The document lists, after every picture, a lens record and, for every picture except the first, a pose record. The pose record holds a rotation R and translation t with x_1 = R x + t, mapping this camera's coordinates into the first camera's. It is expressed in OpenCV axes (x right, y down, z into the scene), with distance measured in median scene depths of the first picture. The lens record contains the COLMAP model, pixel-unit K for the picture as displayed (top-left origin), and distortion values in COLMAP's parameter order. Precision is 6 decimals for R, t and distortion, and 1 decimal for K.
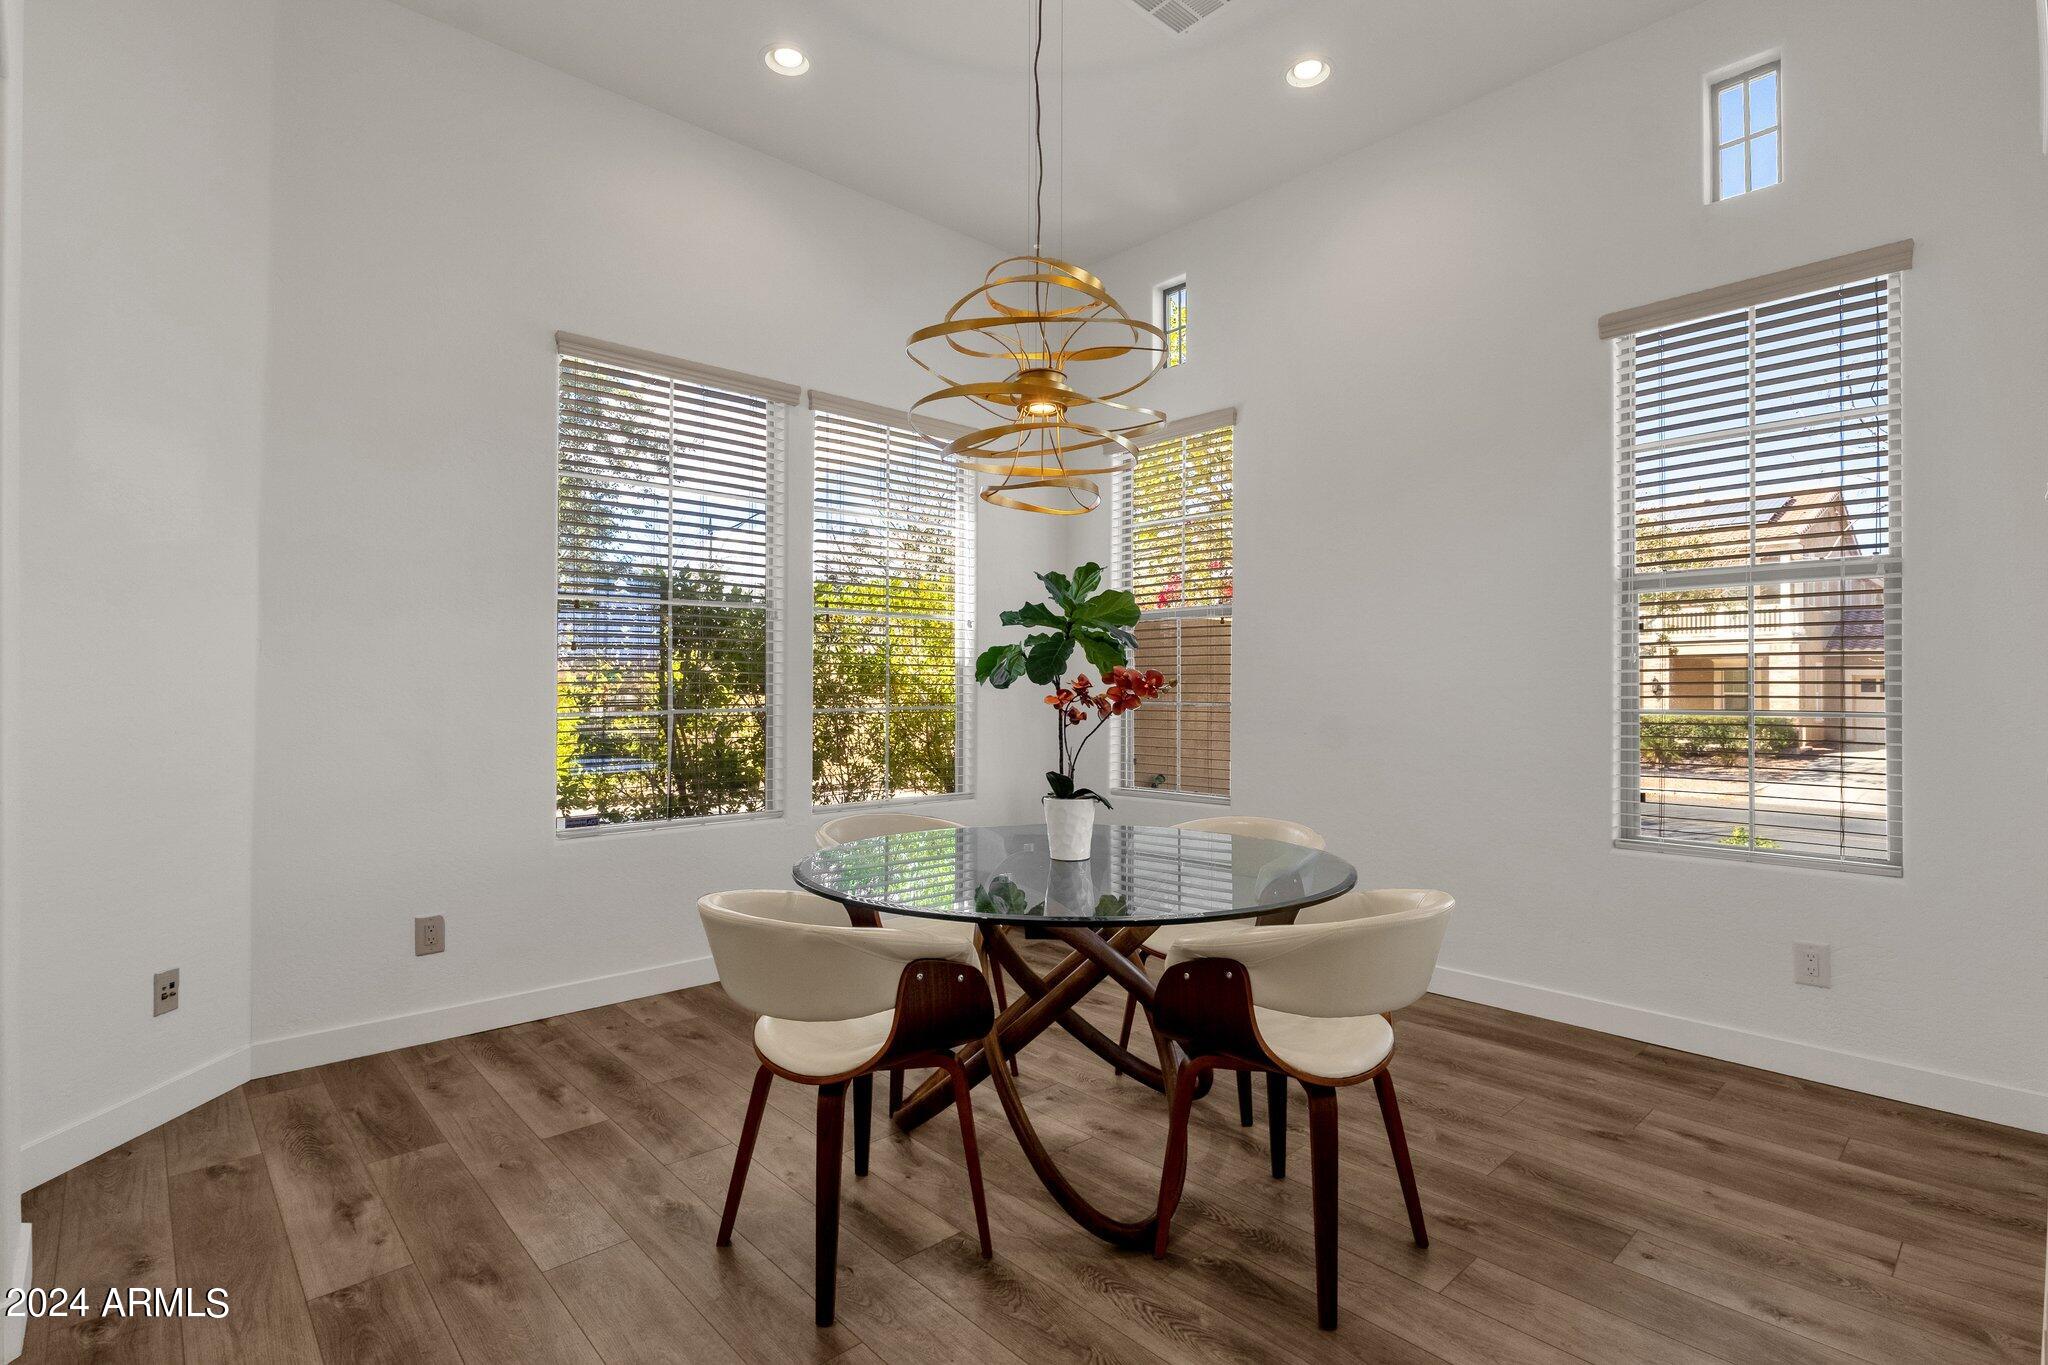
lens RADIAL K [[1023.1, 0, 1037.7], [0, 1023.1, 677.7], [0, 0, 1]] dist [-0.010799, 0.000843]
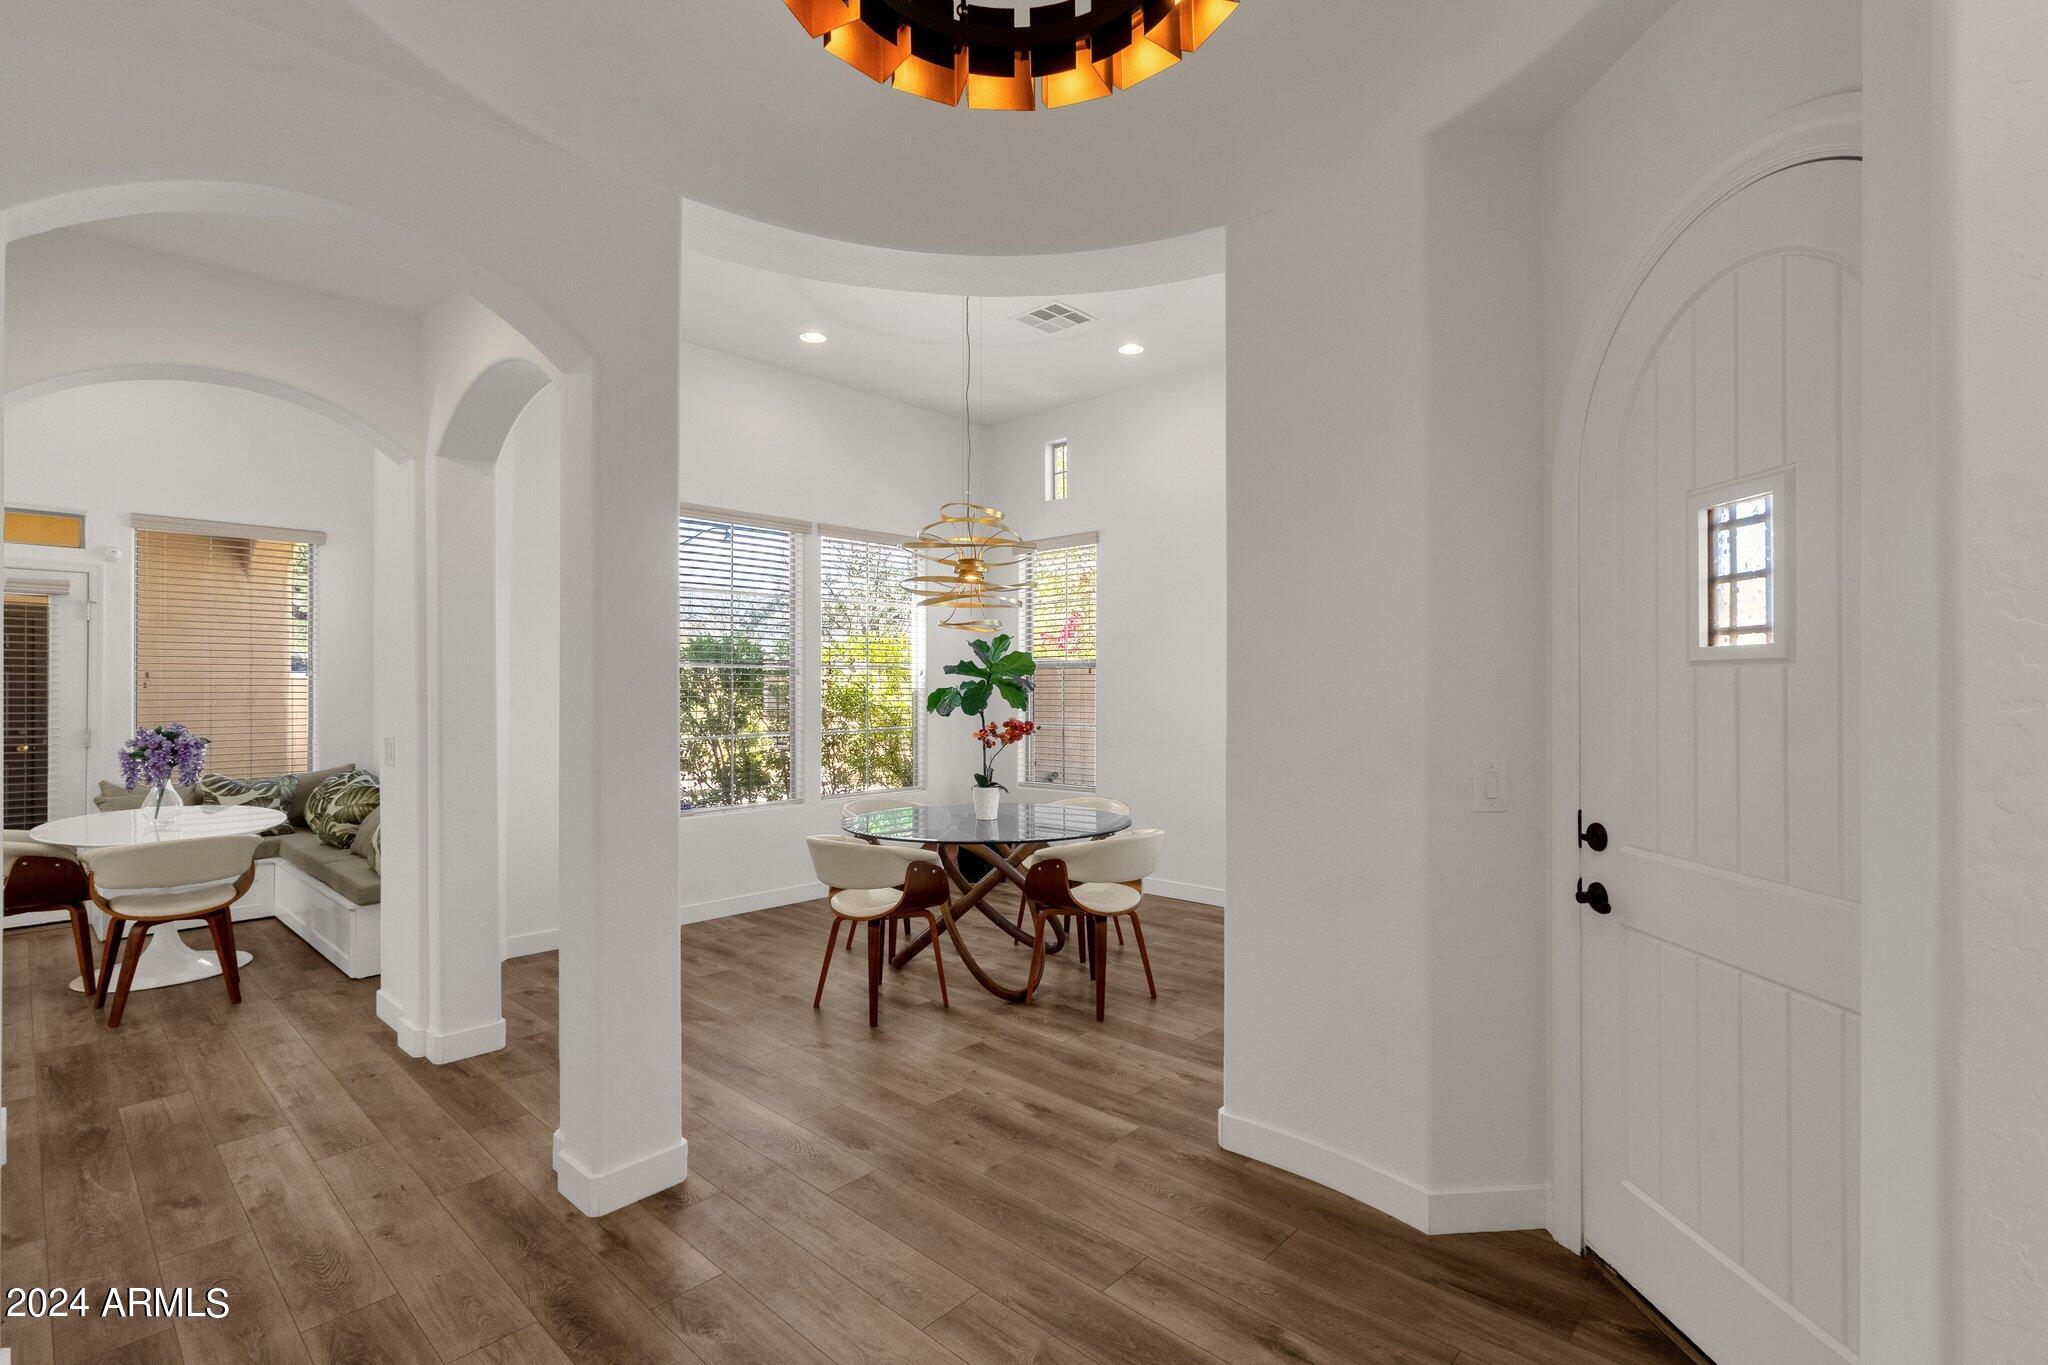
lens RADIAL K [[916.2, 0, 1016.5], [0, 916.2, 694.1], [0, 0, 1]] dist [-0.003043, -0.000367]
pose [[0.998589, -0.005276, 0.052835, -0.001464], [0.004712, 0.999931, 0.010795, -0.056430], [-0.052888, -0.010530, 0.998545, -0.537514]]
